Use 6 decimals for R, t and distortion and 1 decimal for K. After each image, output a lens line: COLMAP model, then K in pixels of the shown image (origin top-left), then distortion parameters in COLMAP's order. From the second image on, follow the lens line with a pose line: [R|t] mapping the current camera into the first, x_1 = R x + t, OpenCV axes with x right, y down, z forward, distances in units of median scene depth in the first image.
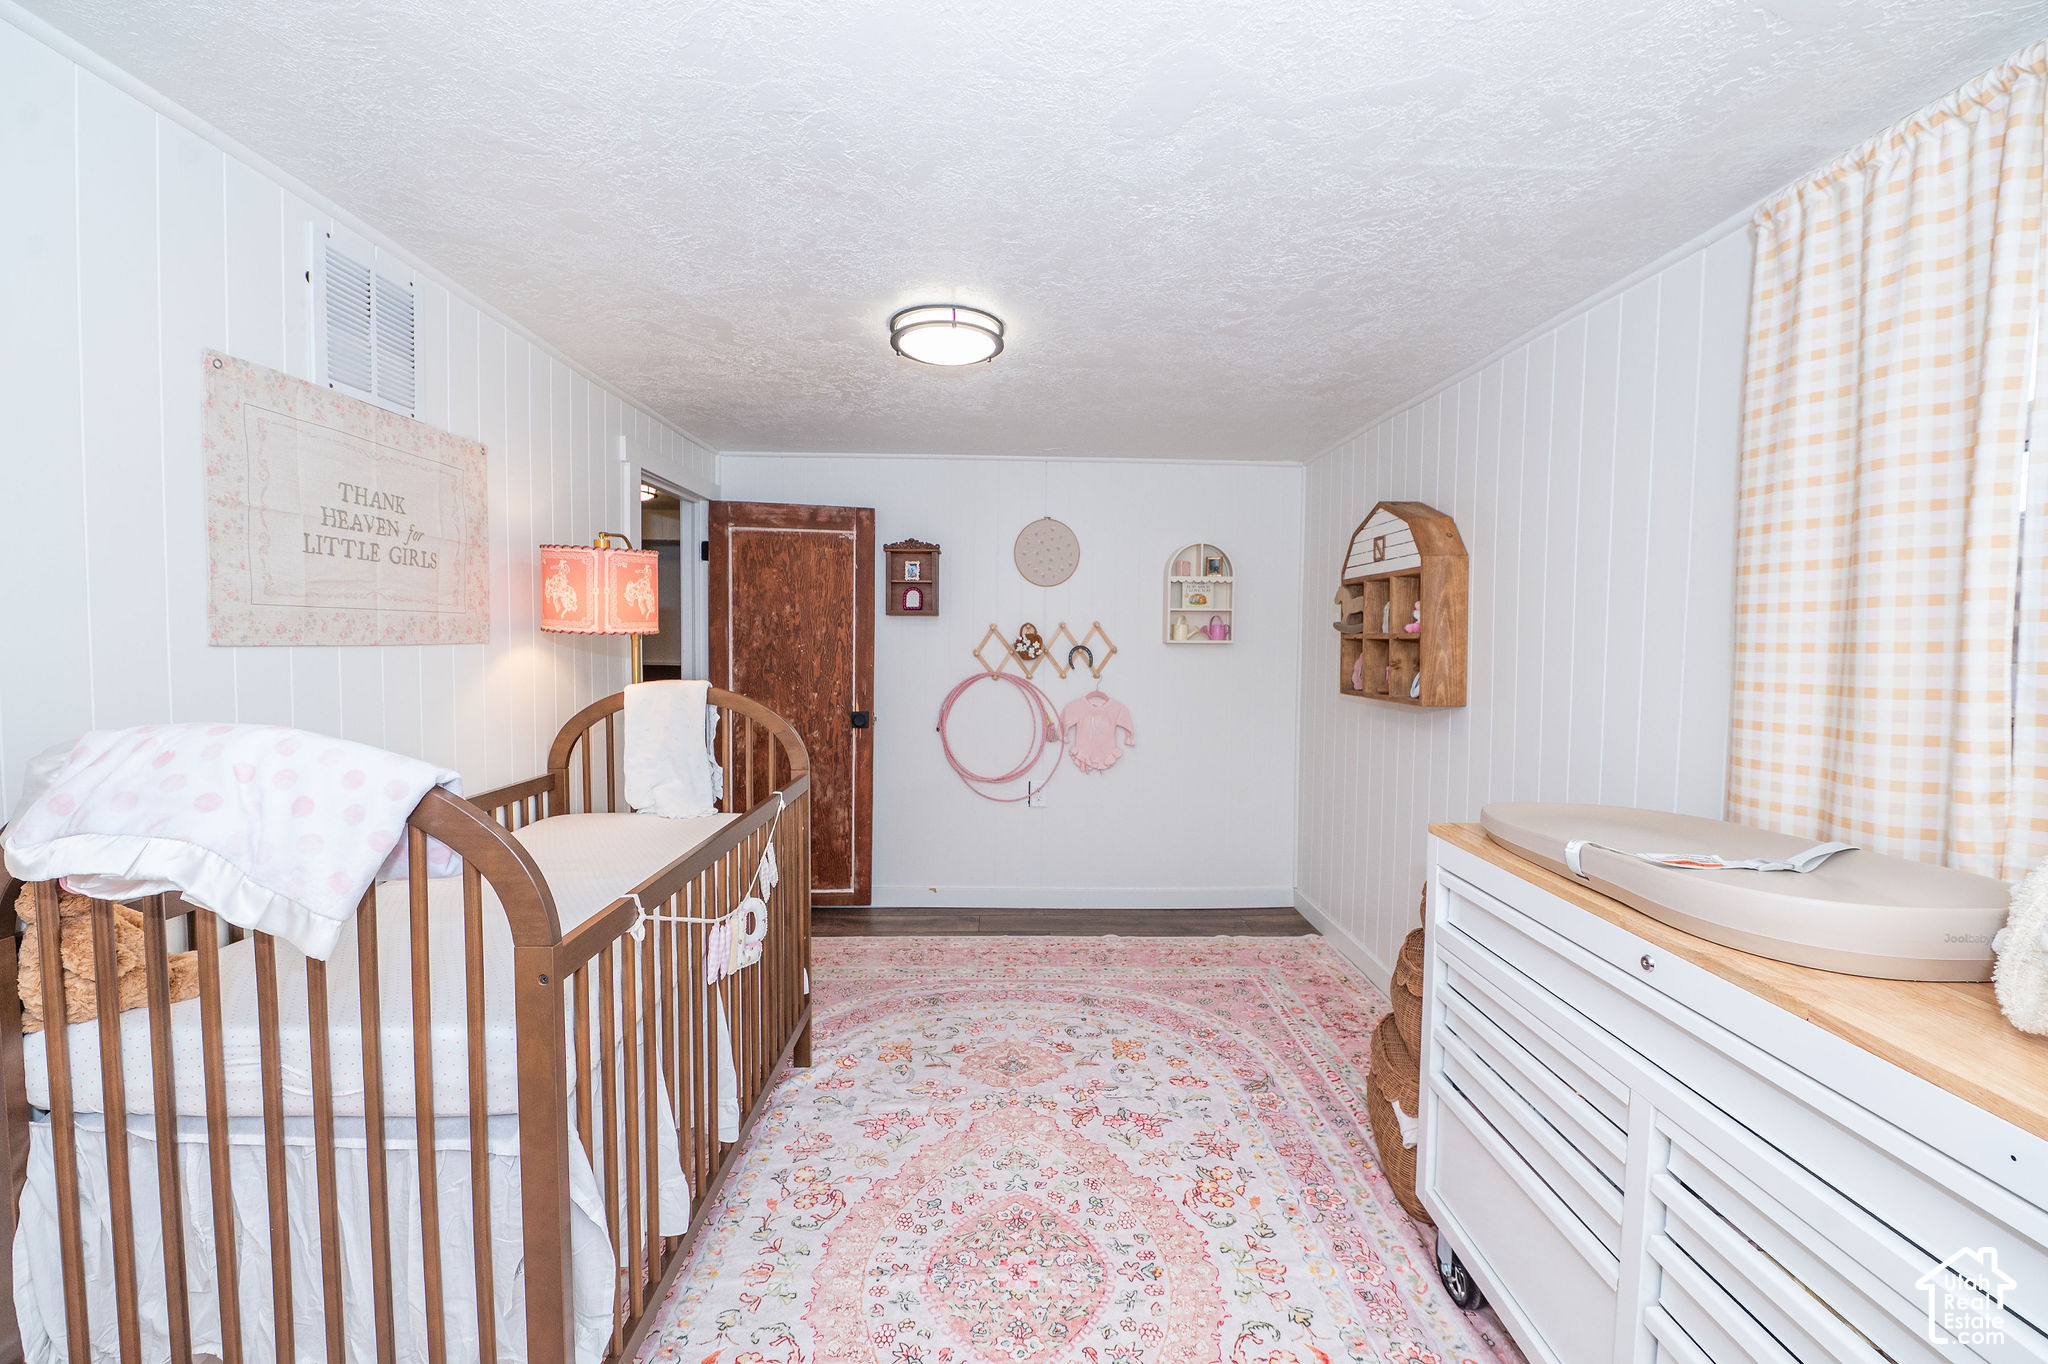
lens RADIAL K [[813.0, 0, 1031.1], [0, 813.0, 678.6], [0, 0, 1]] dist [-0.010563, -0.000703]
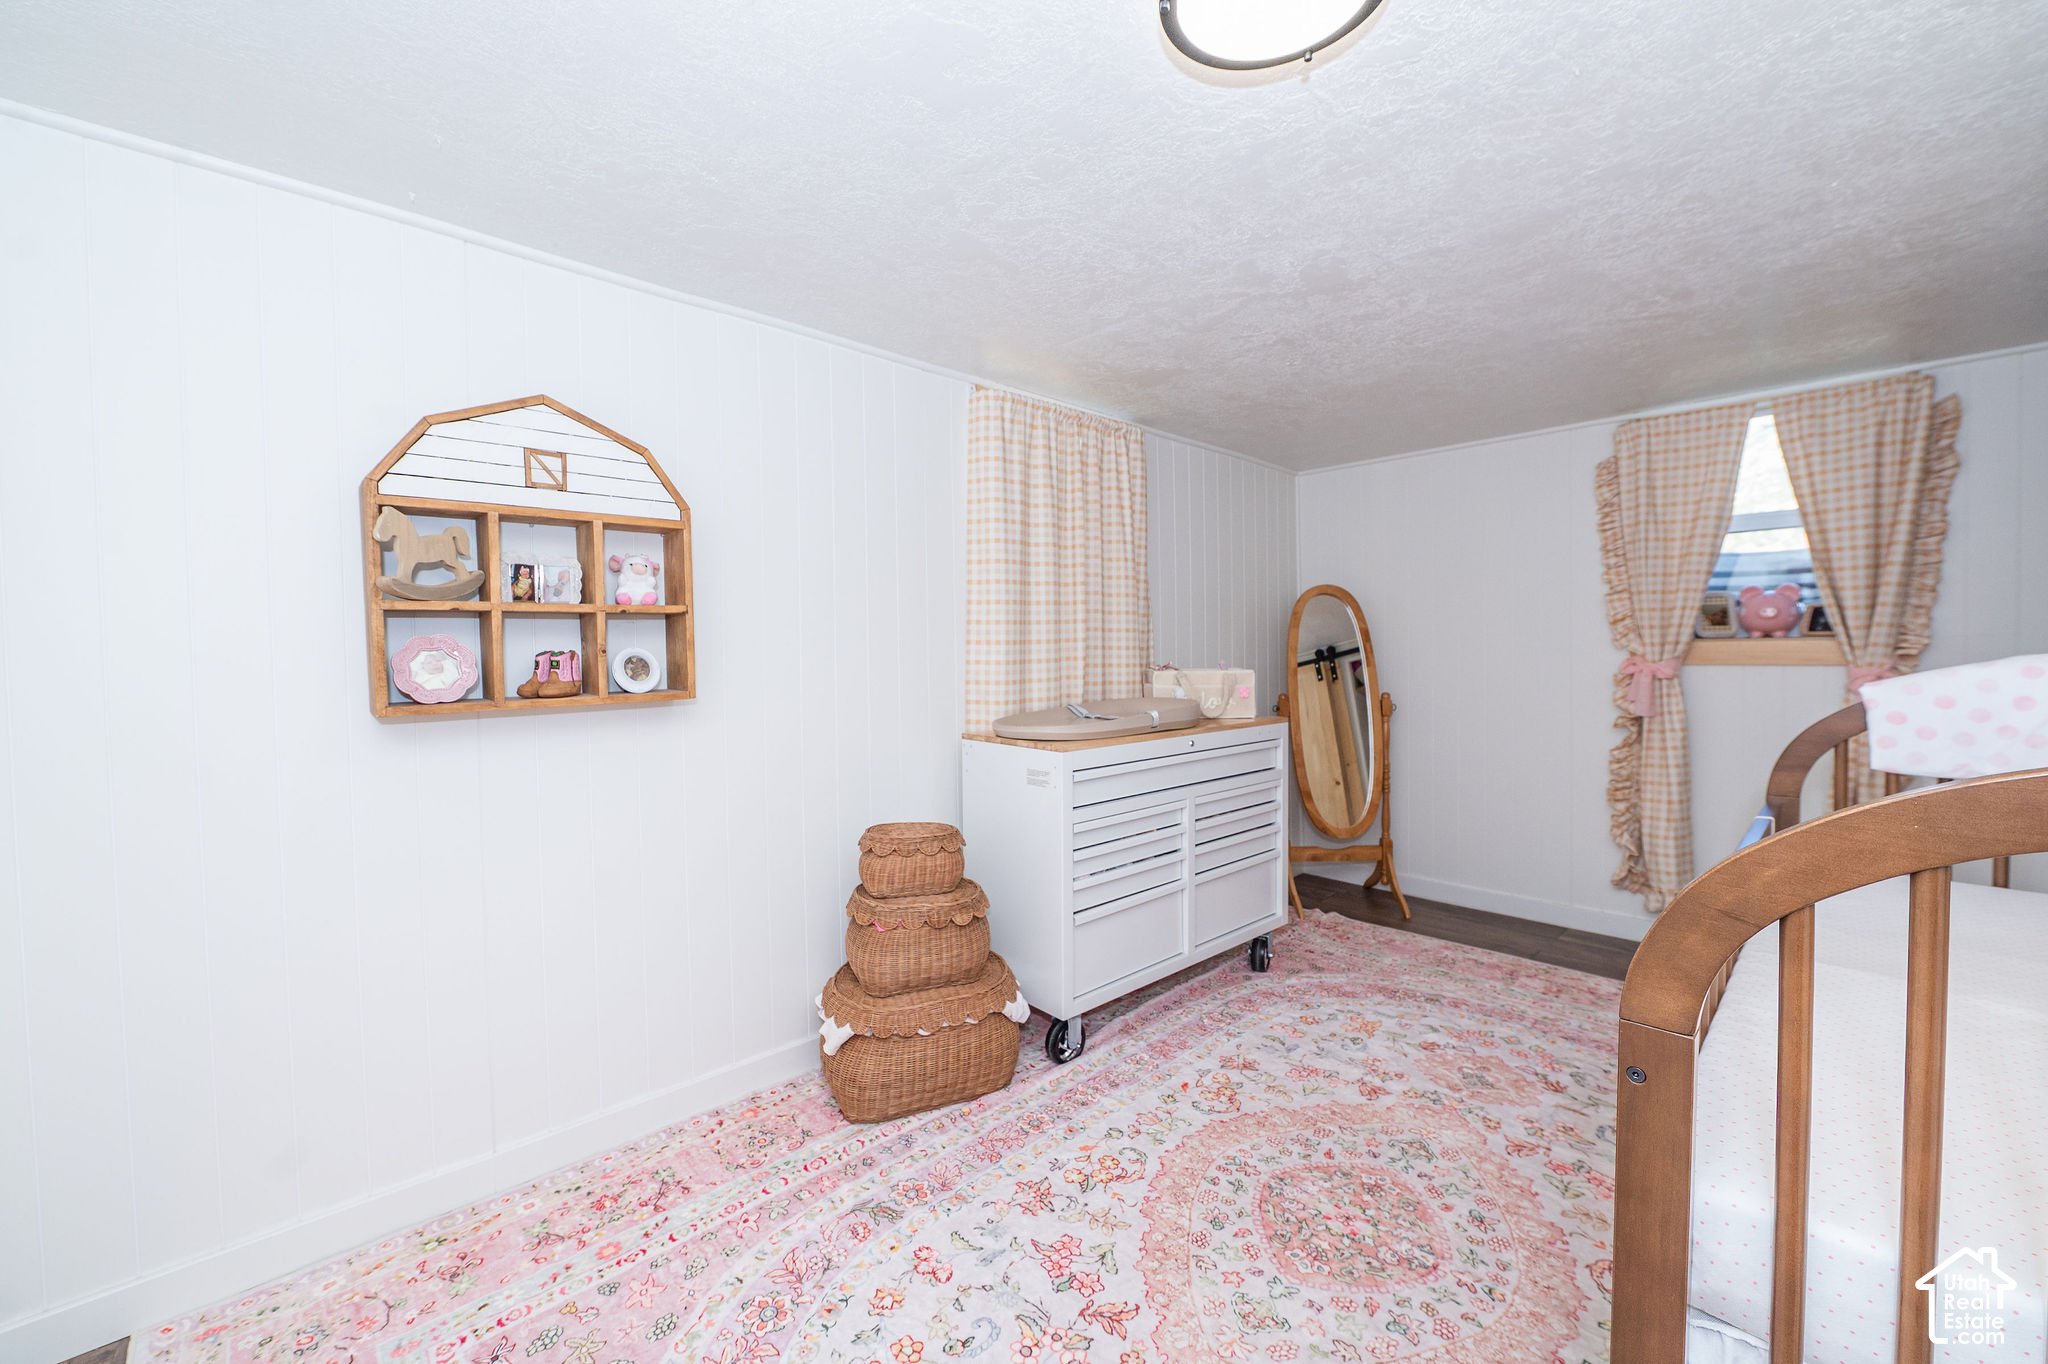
lens RADIAL K [[813.0, 0, 1031.1], [0, 813.0, 678.6], [0, 0, 1]] dist [-0.010563, -0.000703]
pose [[-0.668927, -0.033717, 0.742563, -0.390721], [0.044667, 0.995342, 0.085433, -0.043725], [-0.741984, 0.090317, -0.664306, 1.536433]]
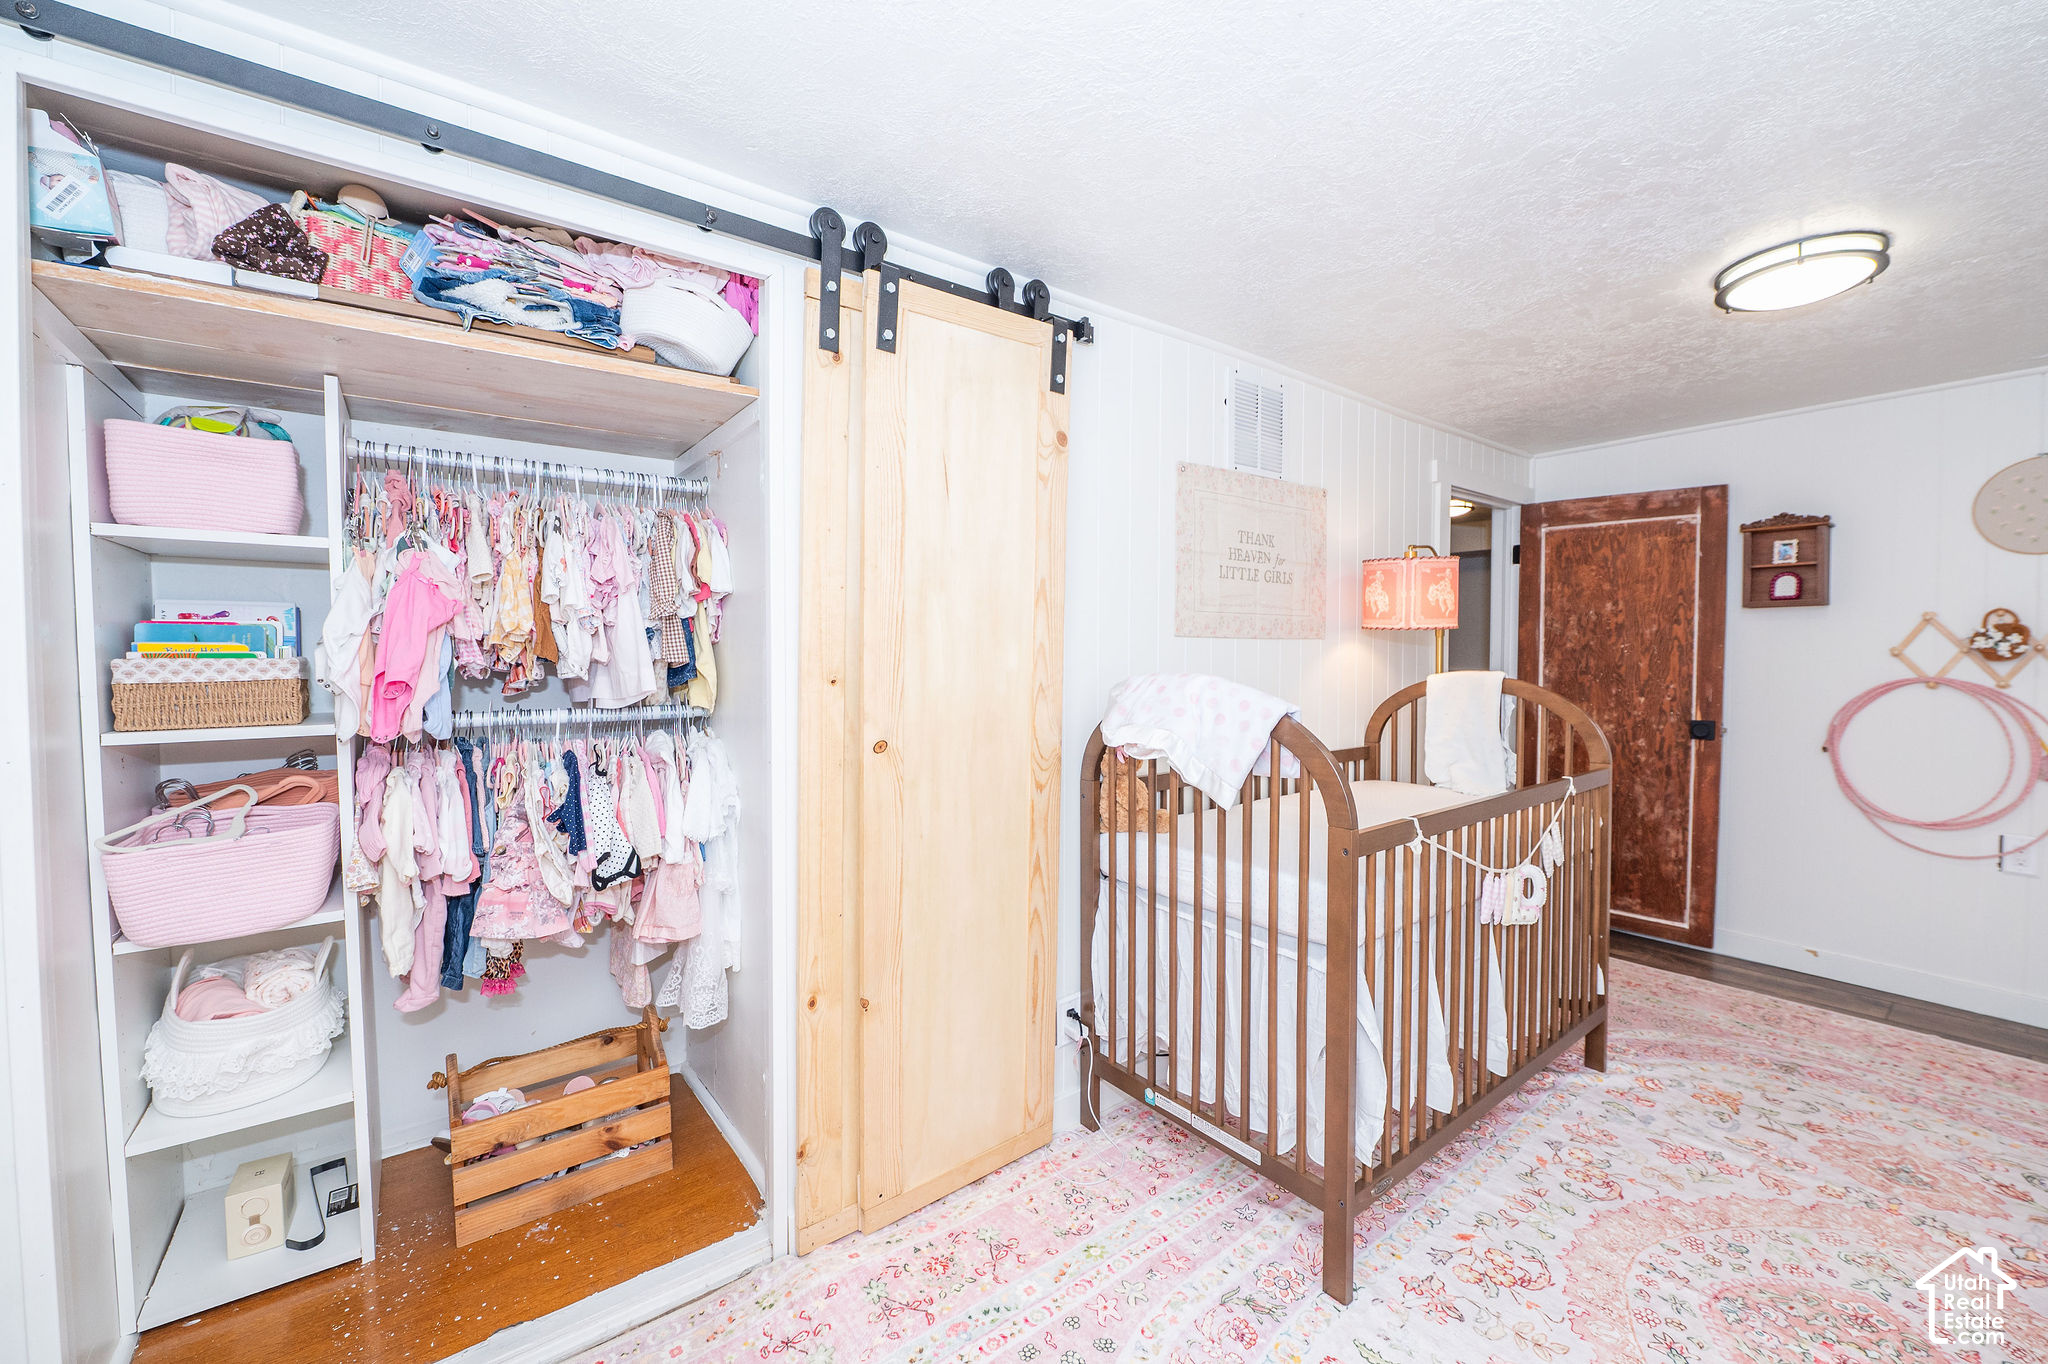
lens RADIAL K [[813.0, 0, 1031.1], [0, 813.0, 678.6], [0, 0, 1]] dist [-0.010563, -0.000703]
pose [[0.586340, 0.013580, -0.809951, 0.117801], [-0.032578, 0.999446, -0.006827, 0.044485], [0.809410, 0.030389, 0.586457, -0.155559]]
